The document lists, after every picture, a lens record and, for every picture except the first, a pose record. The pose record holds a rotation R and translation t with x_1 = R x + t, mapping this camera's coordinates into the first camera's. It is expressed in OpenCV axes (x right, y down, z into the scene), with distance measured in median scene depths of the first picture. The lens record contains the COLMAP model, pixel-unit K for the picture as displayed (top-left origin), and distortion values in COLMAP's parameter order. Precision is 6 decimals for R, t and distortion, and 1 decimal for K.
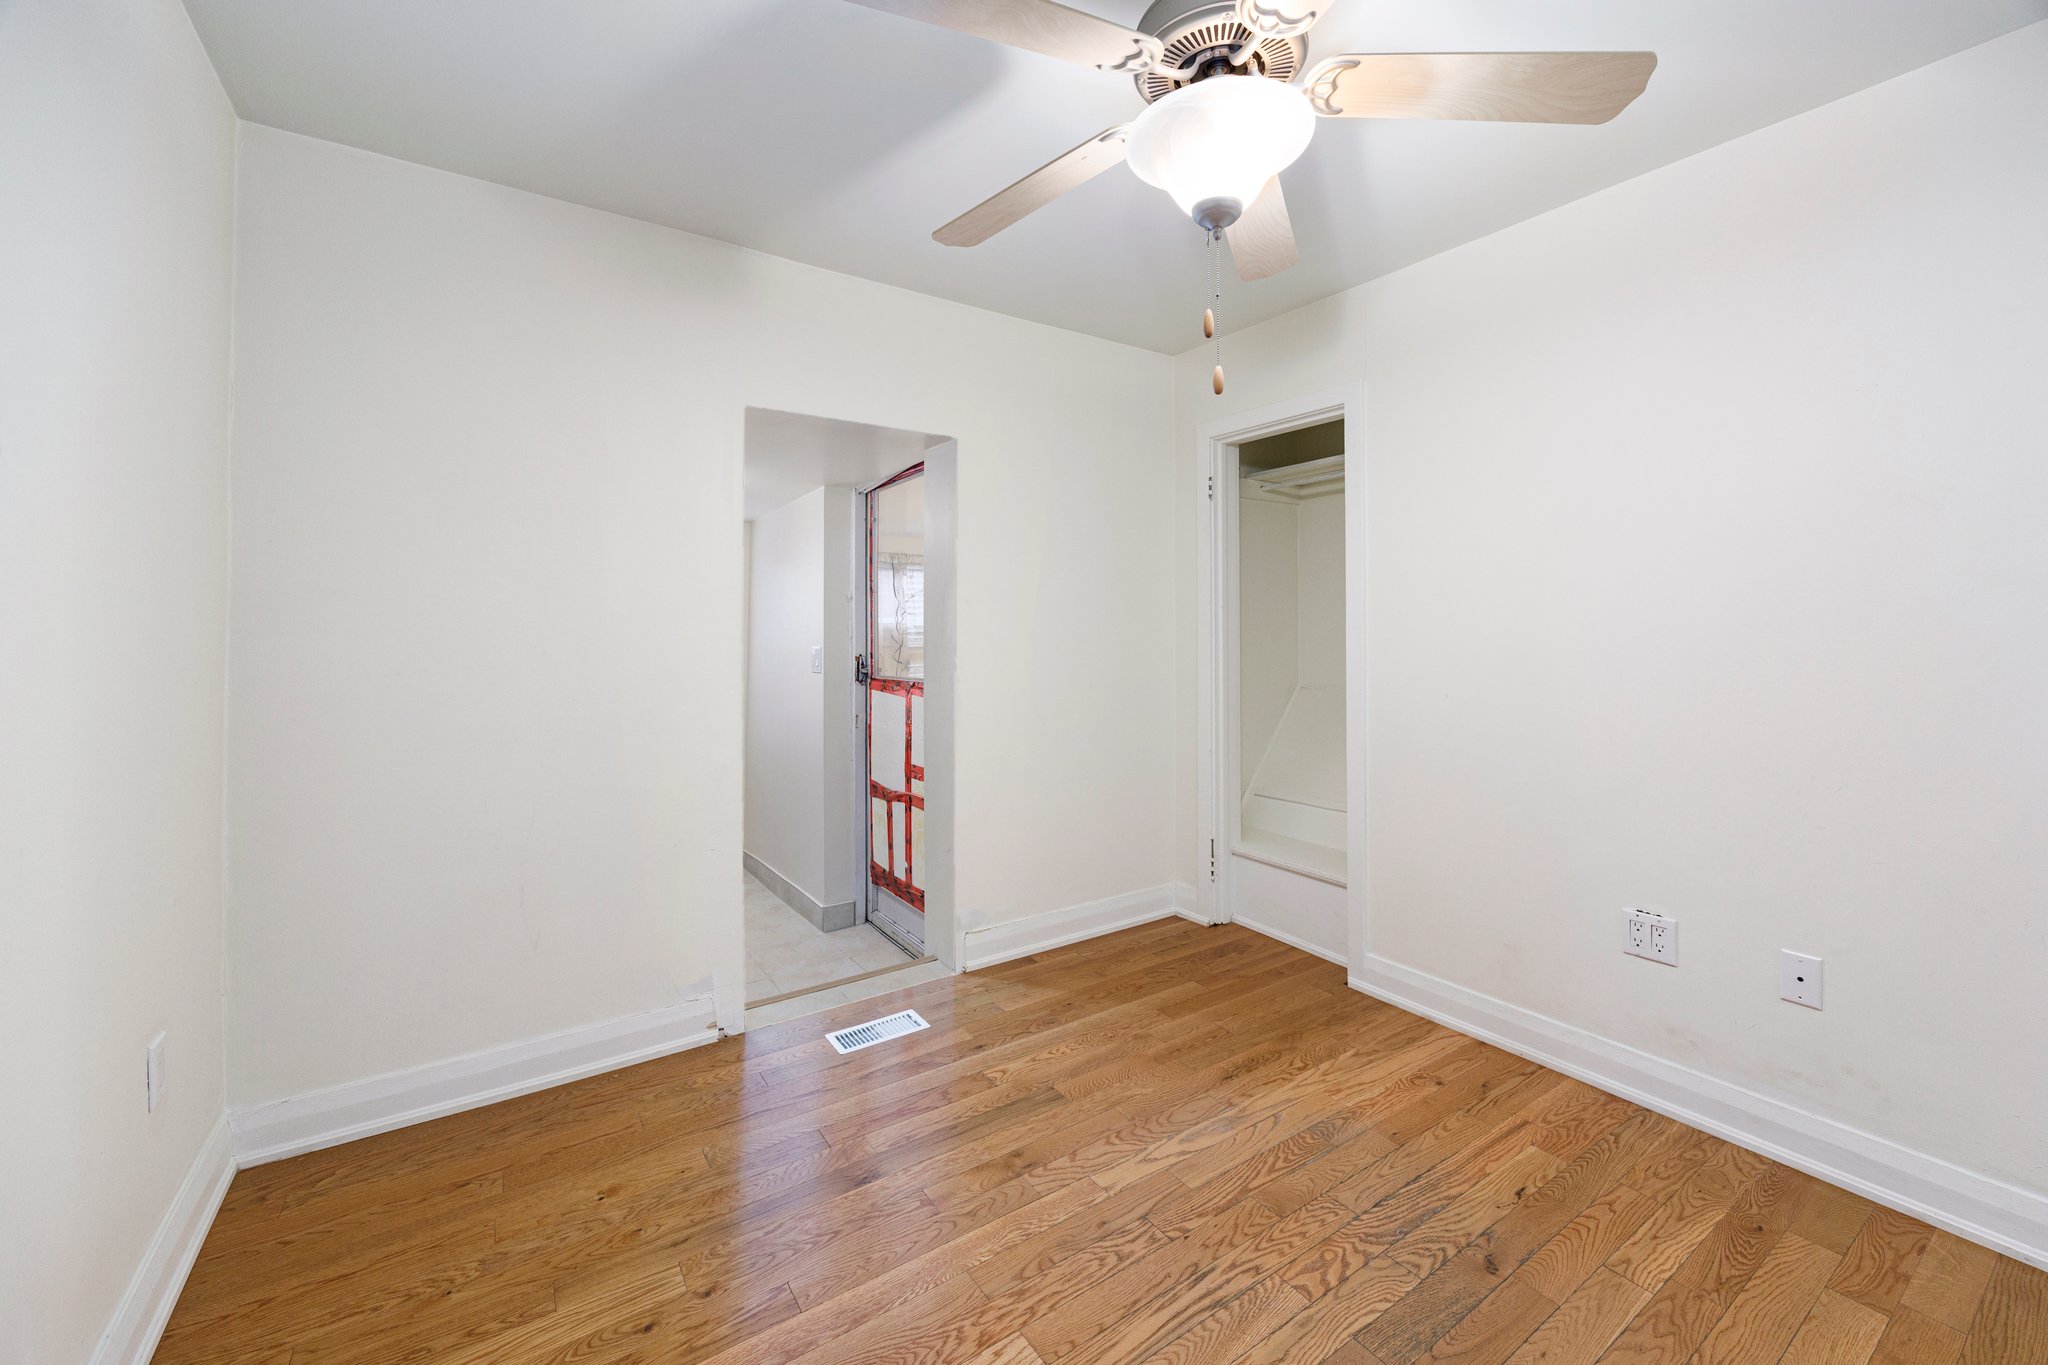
lens RADIAL K [[807.4, 0, 1025.8], [0, 807.4, 652.3], [0, 0, 1]] dist [-0.000722, 0.000259]
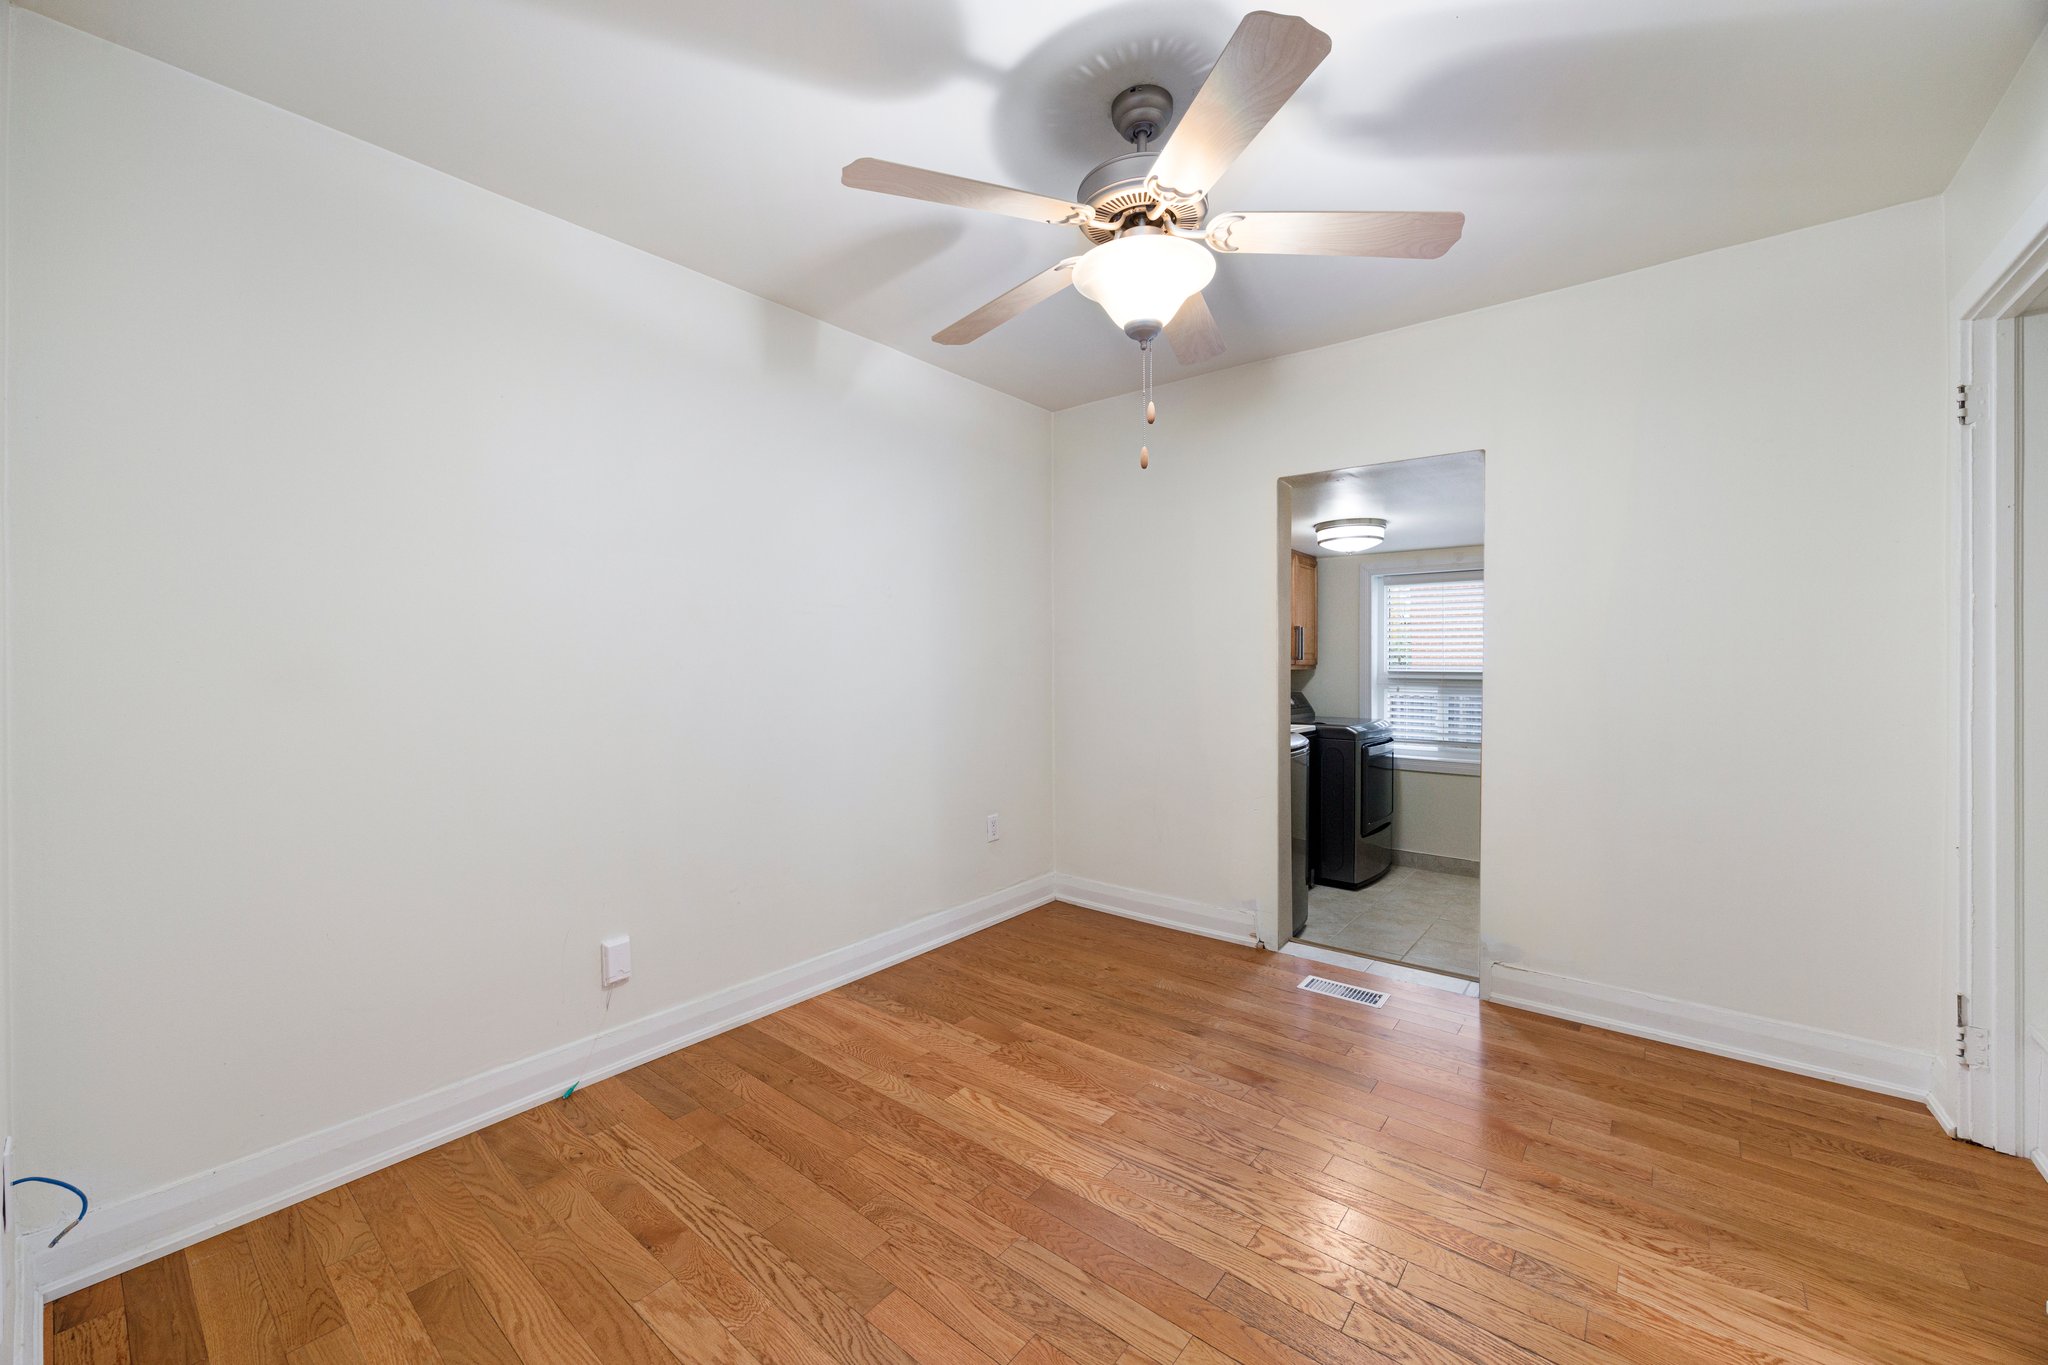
lens RADIAL K [[781.1, 0, 1028.2], [0, 781.1, 675.7], [0, 0, 1]] dist [-0.001694, 0.000301]
pose [[0.291396, 0.023012, -0.956326, 0.794648], [-0.013428, 0.999711, 0.019964, -0.007724], [0.956508, 0.007024, 0.291620, 0.235885]]
